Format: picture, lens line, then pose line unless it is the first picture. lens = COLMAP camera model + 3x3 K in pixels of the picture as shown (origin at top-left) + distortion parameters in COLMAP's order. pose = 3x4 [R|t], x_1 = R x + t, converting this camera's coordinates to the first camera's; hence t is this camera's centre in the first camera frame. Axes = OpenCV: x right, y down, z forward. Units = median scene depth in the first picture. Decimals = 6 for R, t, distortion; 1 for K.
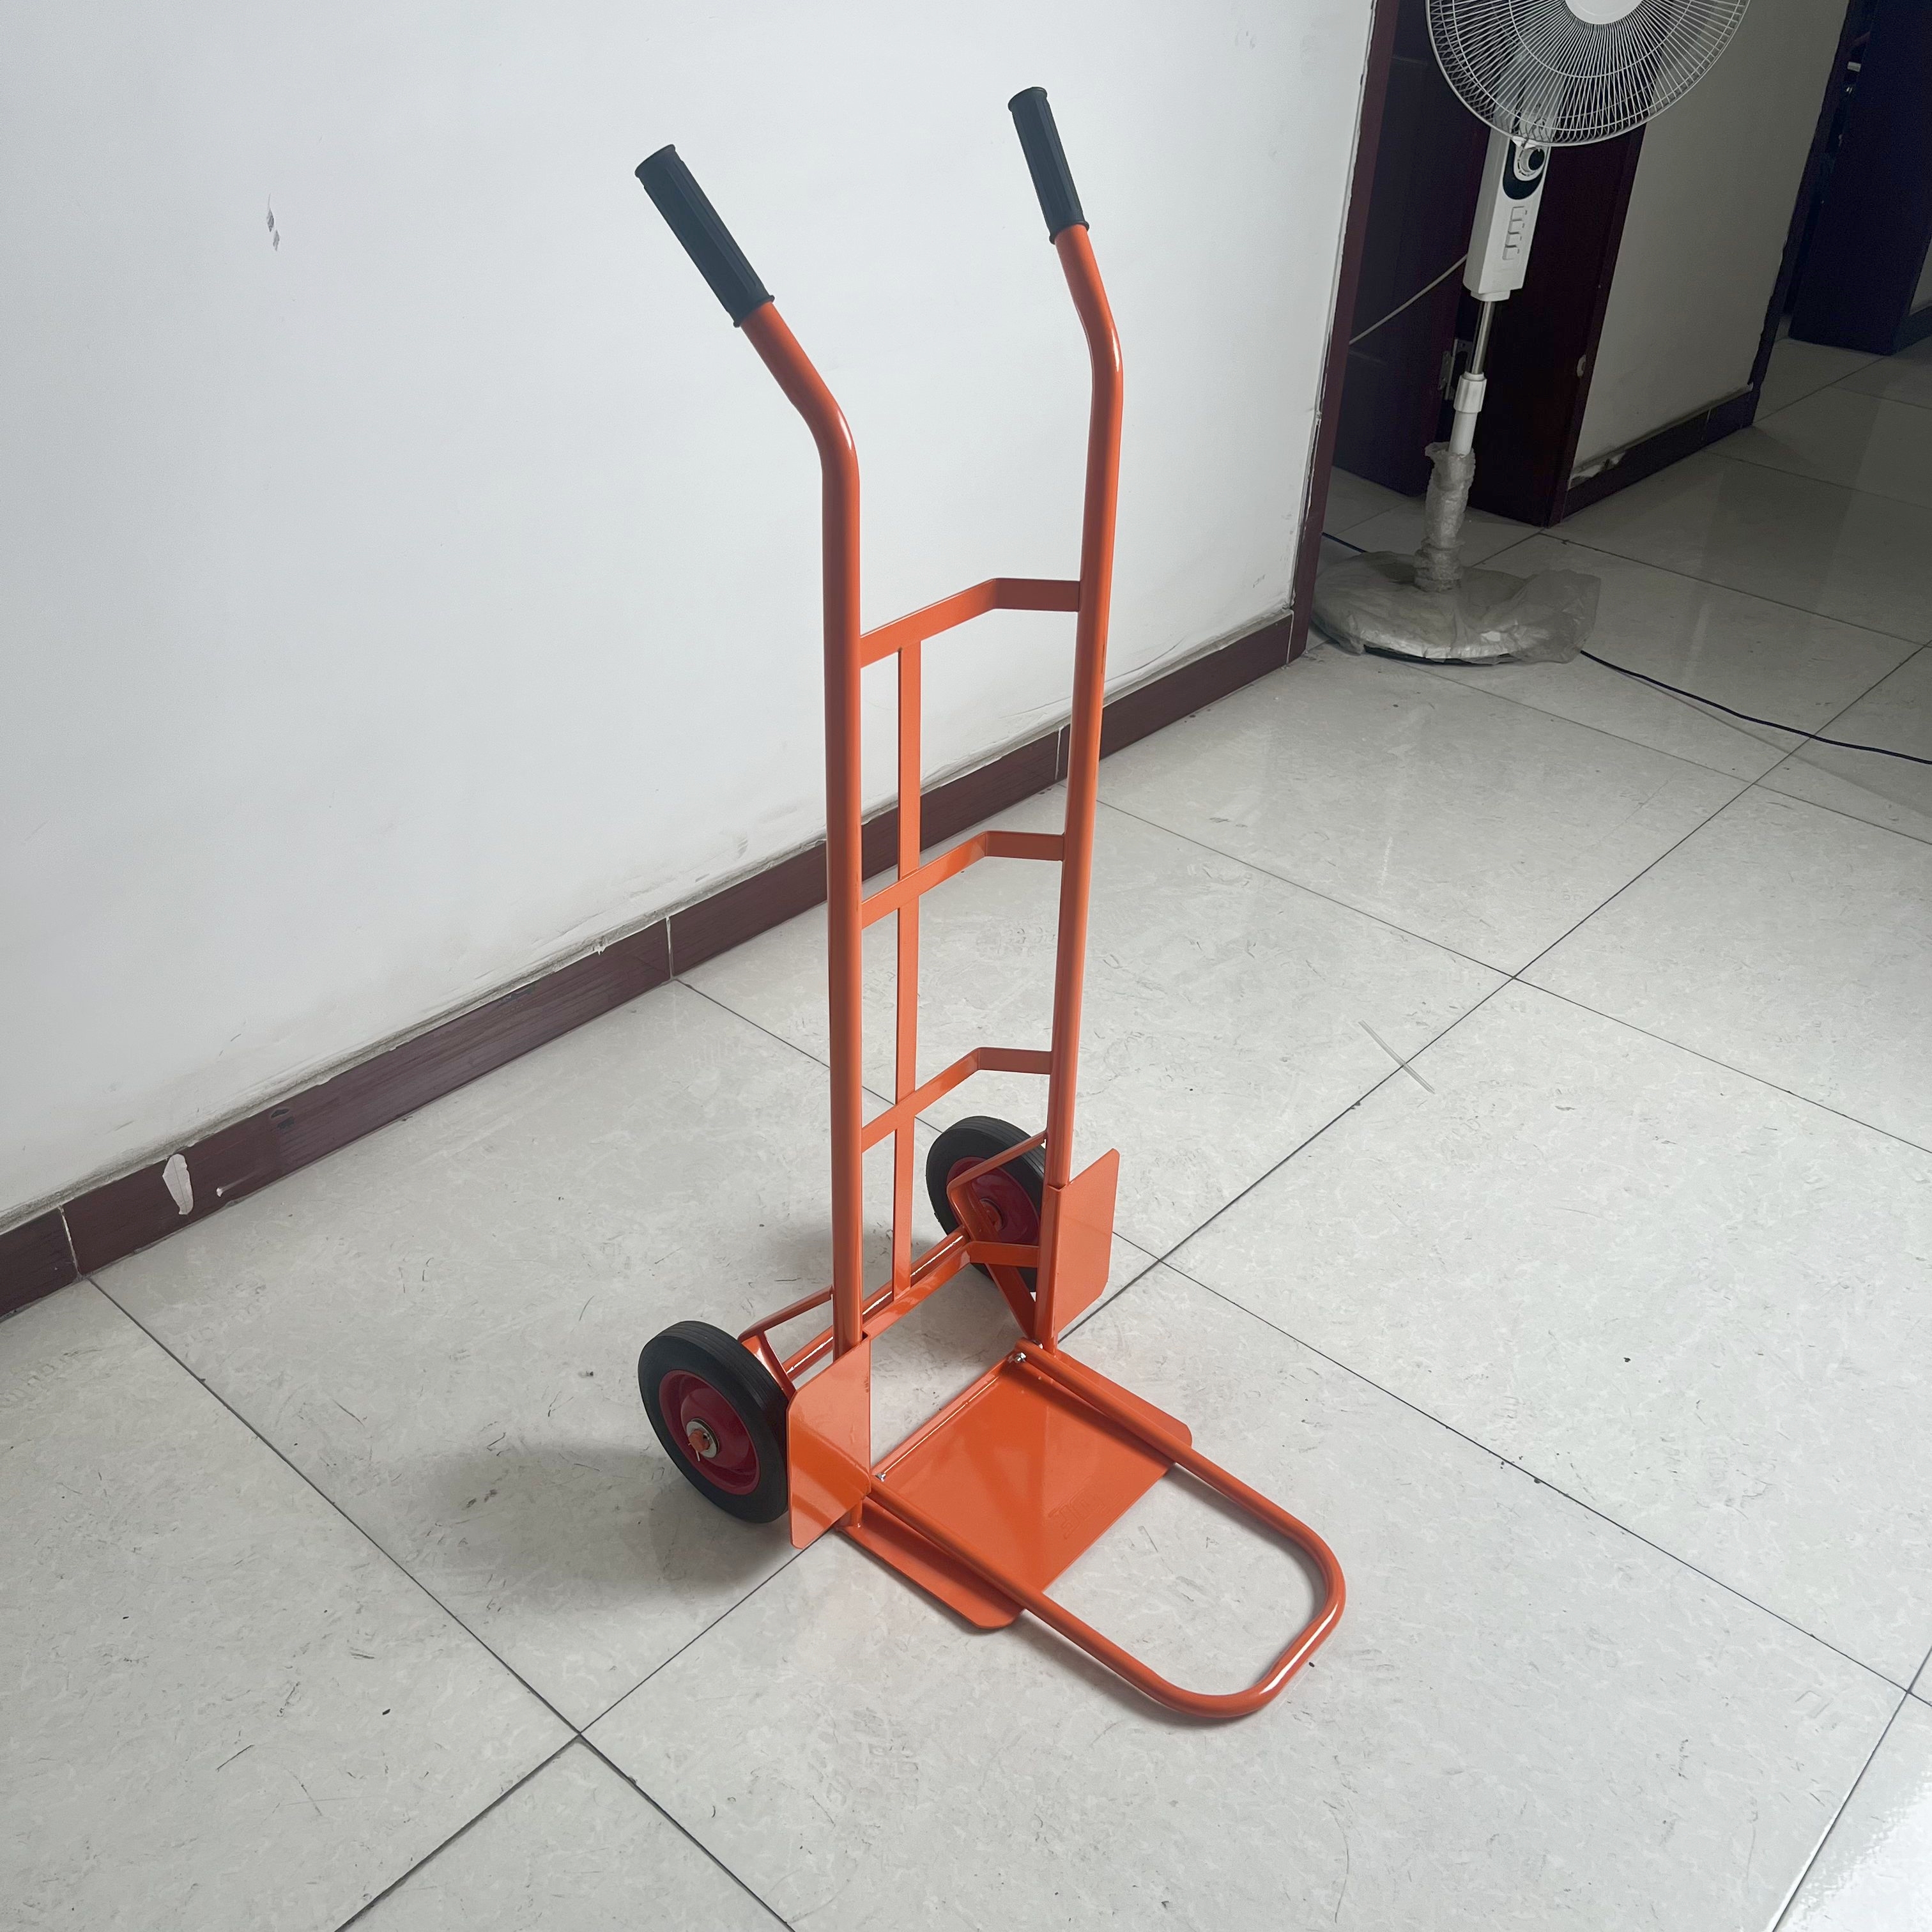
lens RADIAL K [[1928.2, 0, 966.0], [0, 1928.2, 966.0], [0, 0, 1]] dist [0.145621, -0.337857]
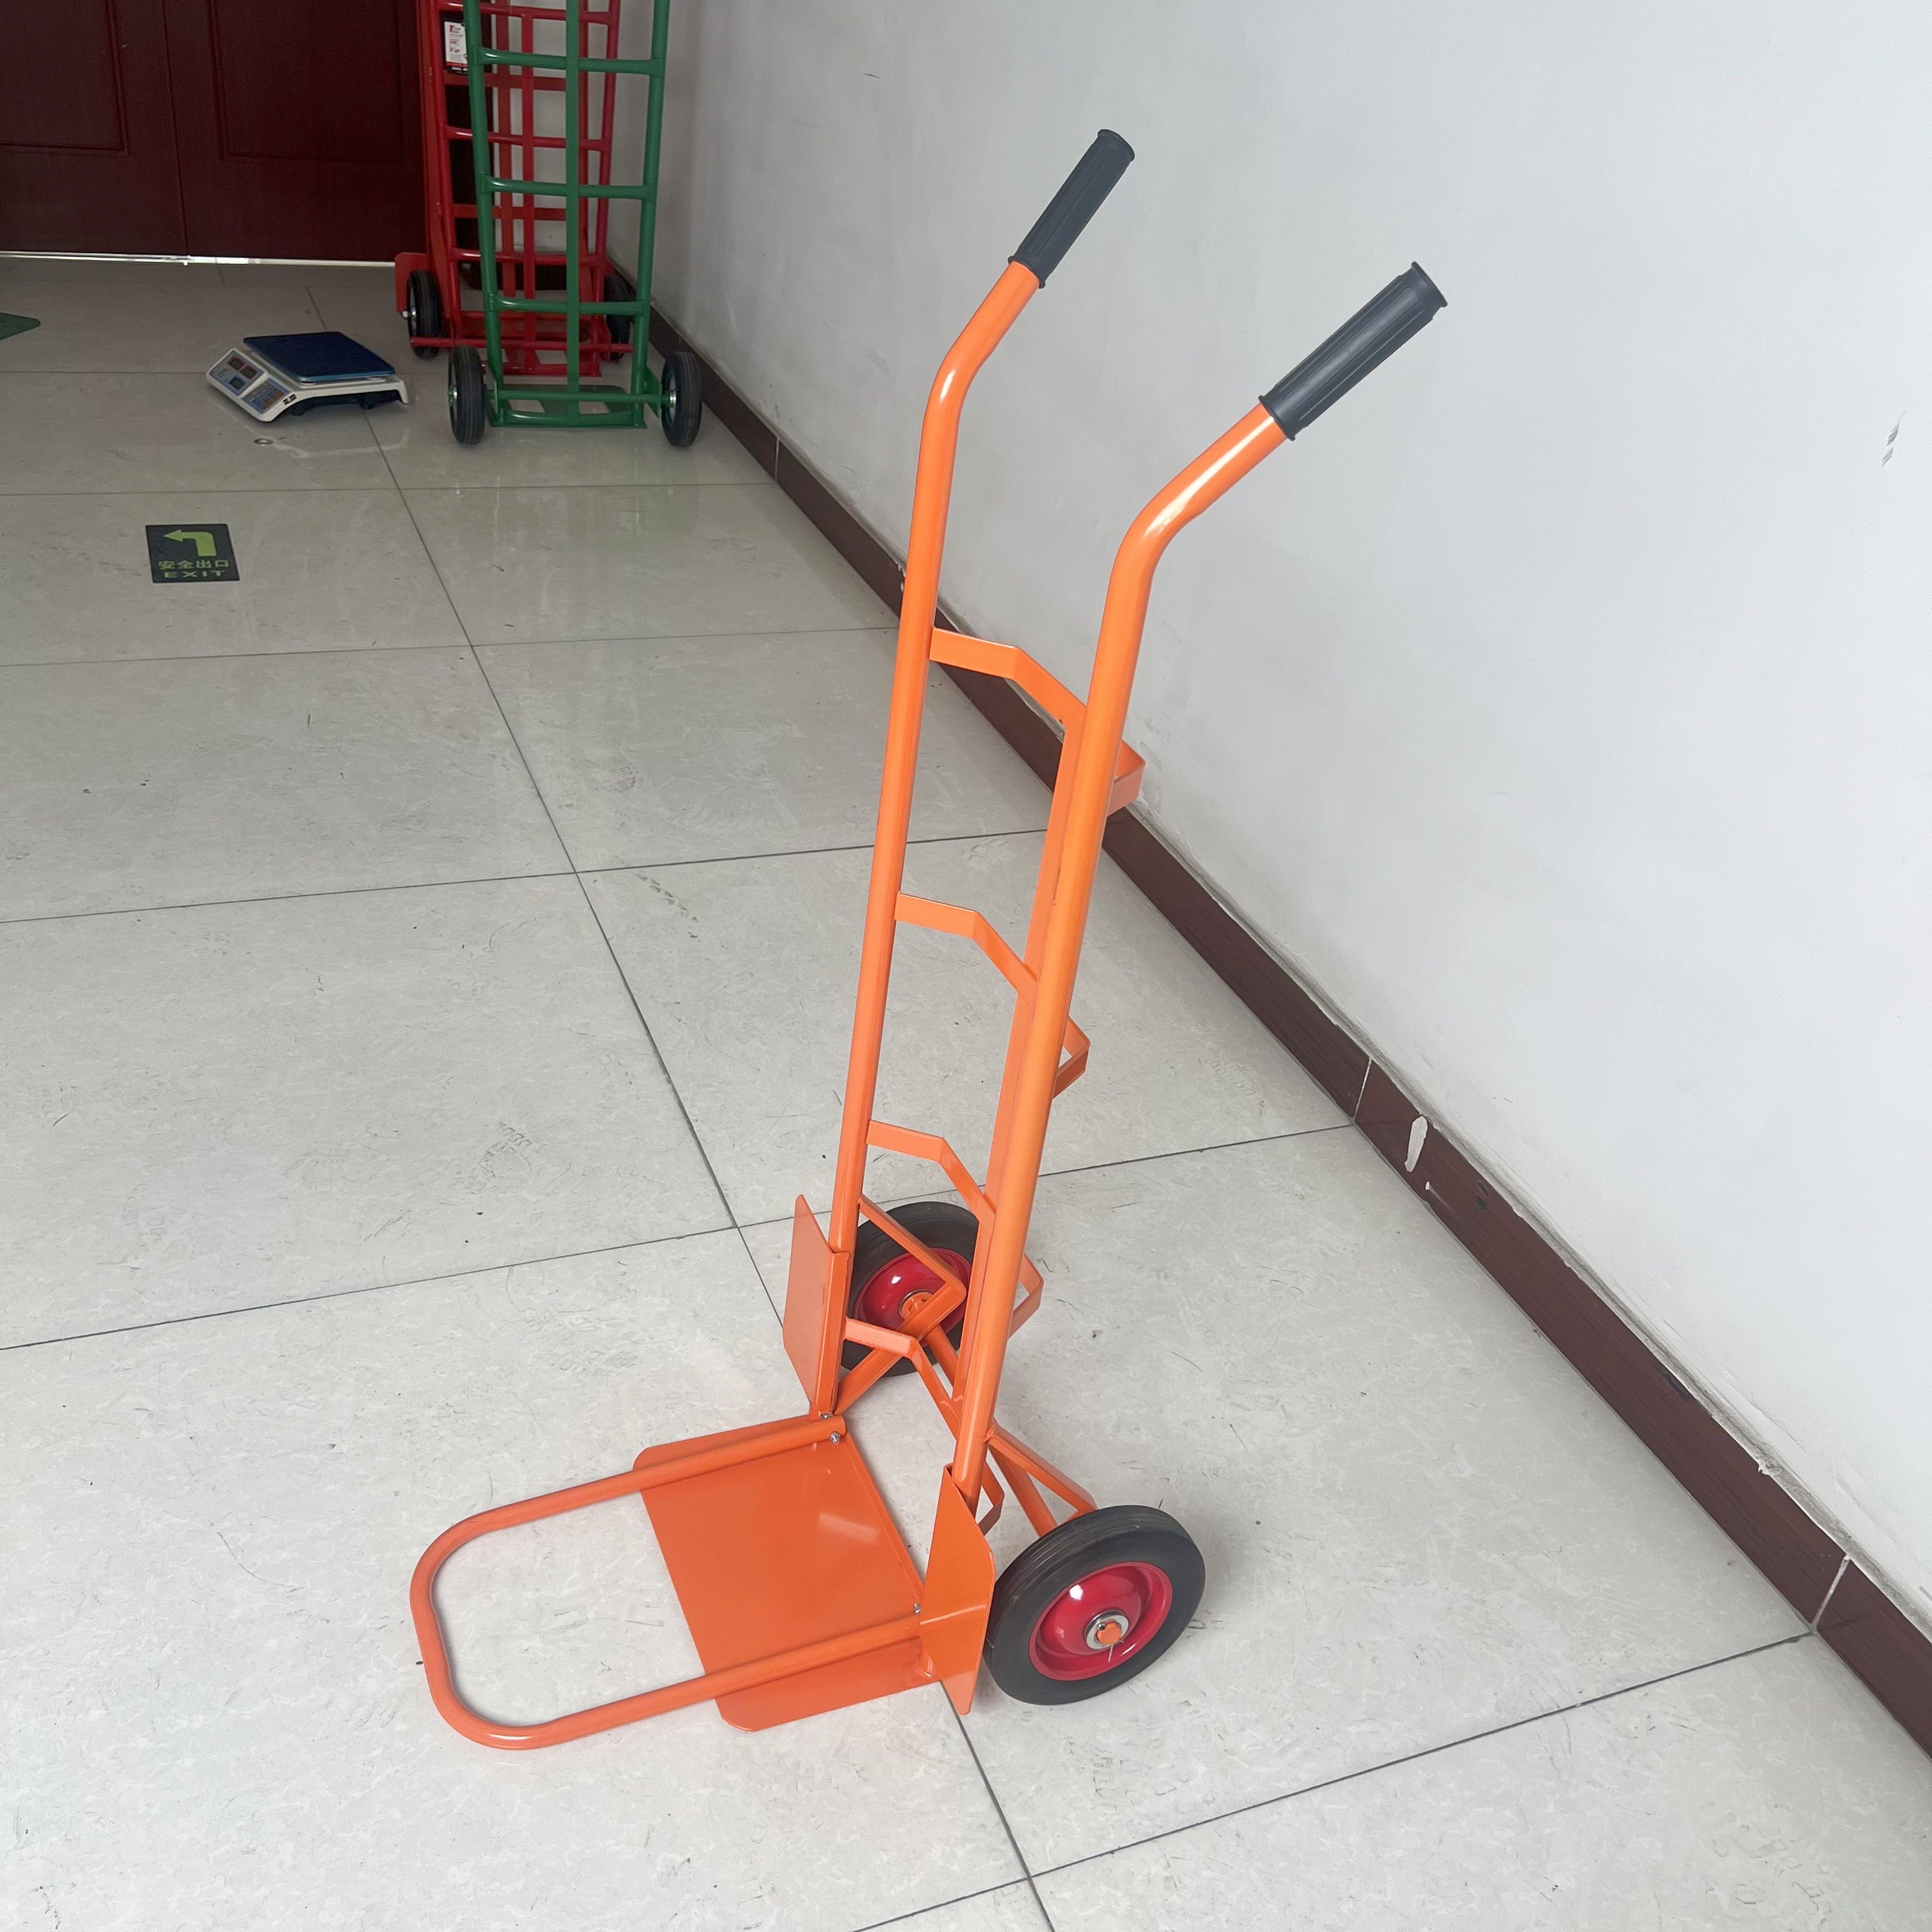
lens RADIAL K [[1929.7, 0, 980.5], [0, 1929.7, 960.1], [0, 0, 1]] dist [0.047596, -0.071893]
pose [[-0.429604, 0.394458, -0.812307, 0.656127], [-0.594188, 0.553892, 0.583219, -0.518109], [0.679986, 0.733217, -0.003572, 0.887731]]
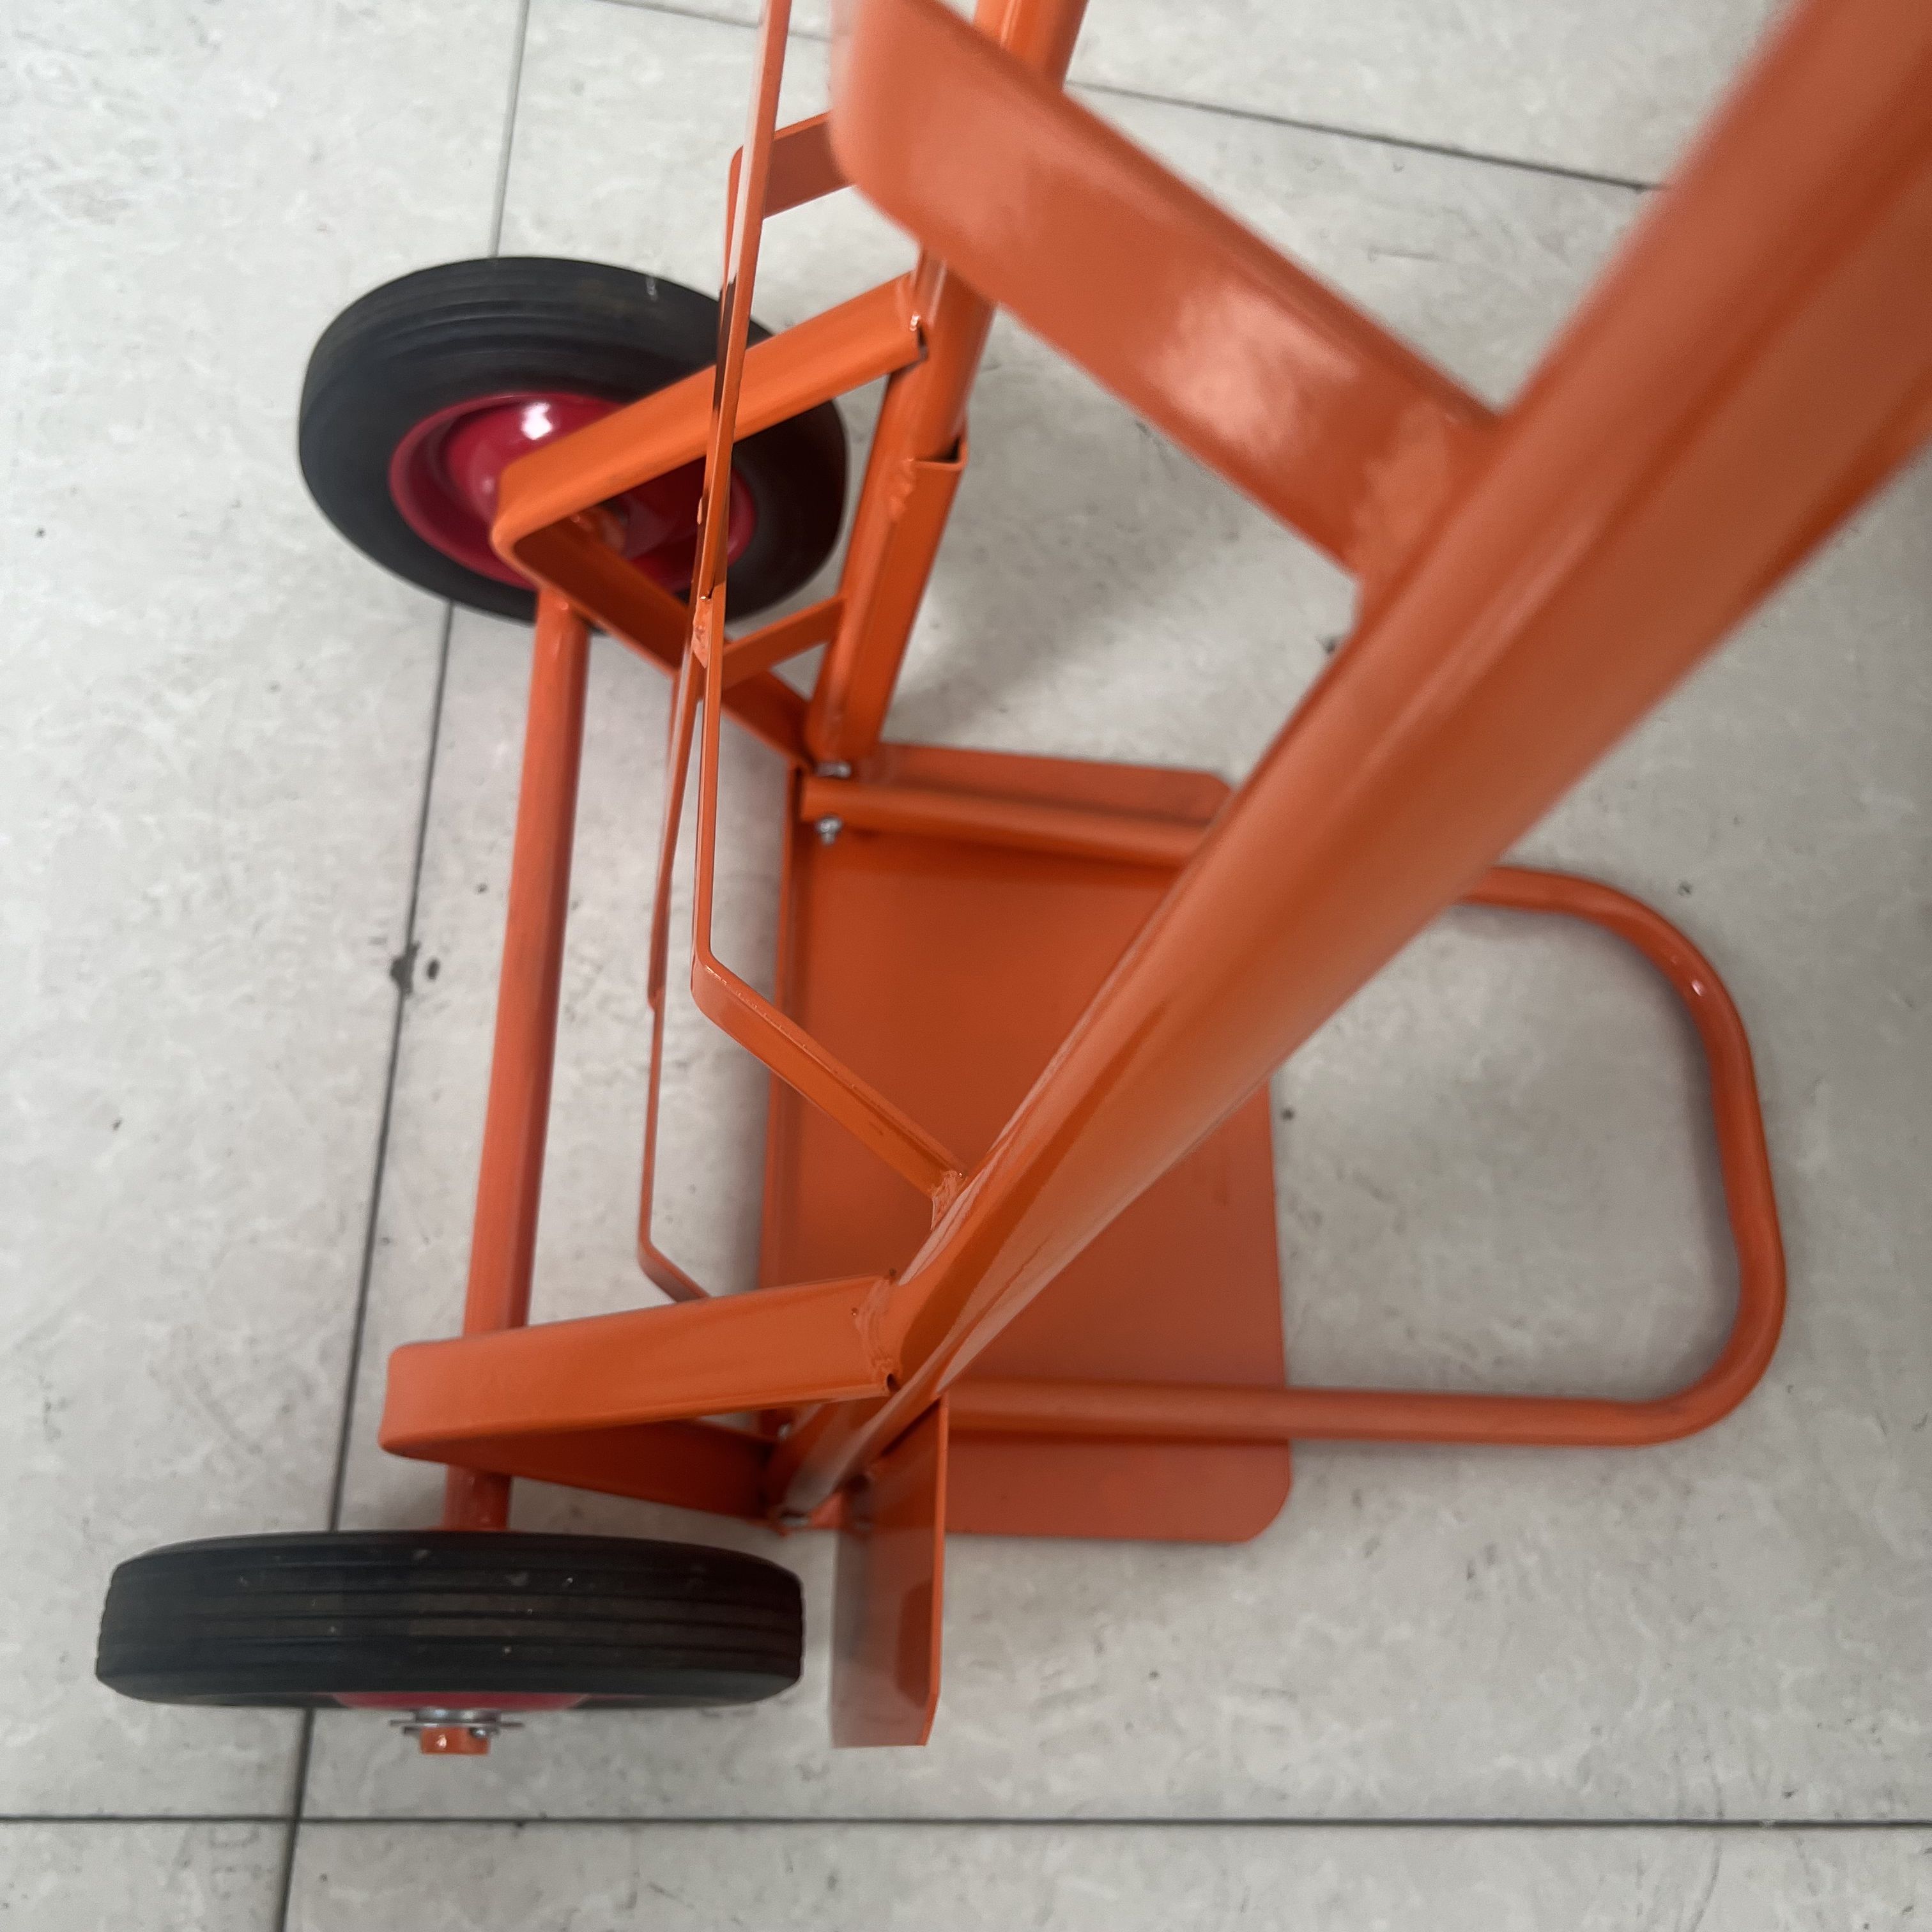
lens RADIAL K [[1929.7, 0, 980.5], [0, 1929.7, 960.1], [0, 0, 1]] dist [0.047596, -0.071893]
pose [[-0.727481, 0.536007, -0.428331, 0.096294], [-0.550578, -0.083516, 0.830595, -0.166388], [0.409433, 0.840072, 0.355870, 0.985769]]
